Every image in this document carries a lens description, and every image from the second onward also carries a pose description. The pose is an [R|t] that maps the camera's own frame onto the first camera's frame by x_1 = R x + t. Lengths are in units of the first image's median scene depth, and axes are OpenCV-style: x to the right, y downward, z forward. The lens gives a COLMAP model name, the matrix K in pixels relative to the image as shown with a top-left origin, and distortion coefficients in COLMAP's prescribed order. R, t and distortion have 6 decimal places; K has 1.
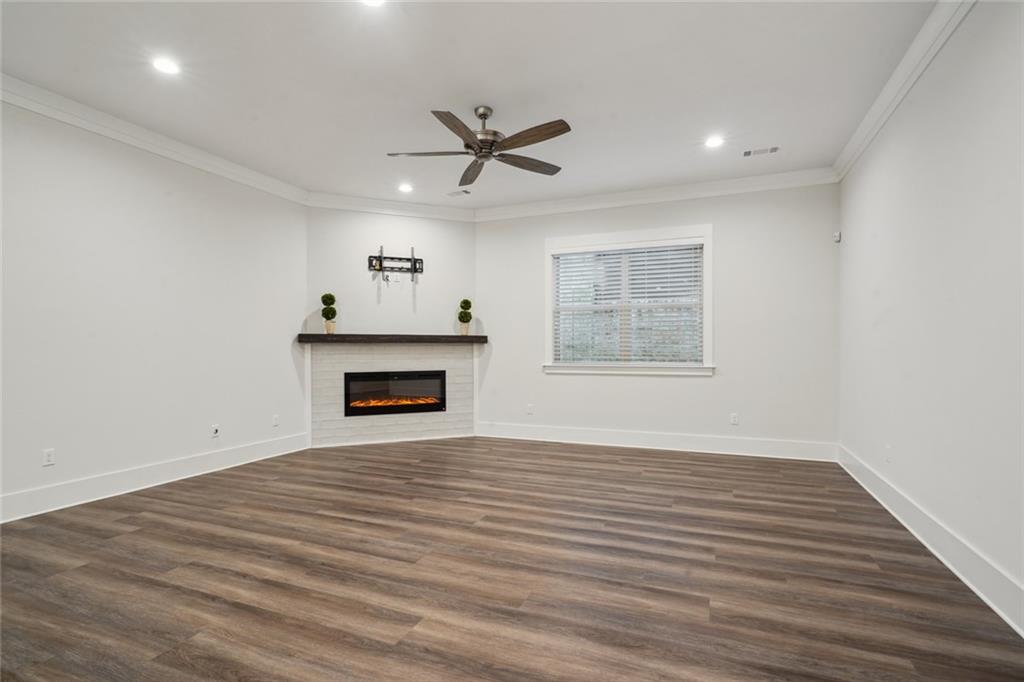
lens RADIAL K [[498.7, 0, 511.3], [0, 498.7, 344.7], [0, 0, 1]] dist [-0.001177, 0.000799]
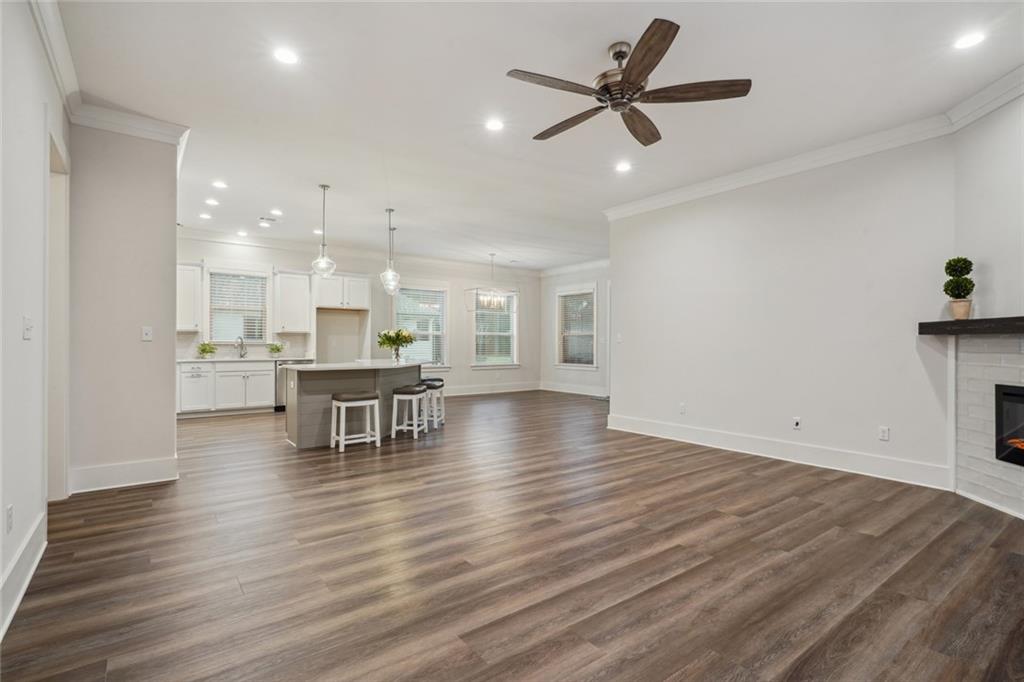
lens RADIAL K [[498.7, 0, 510.6], [0, 498.7, 340.2], [0, 0, 1]] dist [-0.001177, 0.000799]
pose [[-0.512506, -0.002336, -0.858681, 0.629741], [0.004766, 0.999973, -0.005565, 0.006328], [0.858671, -0.006945, -0.512481, 1.100528]]
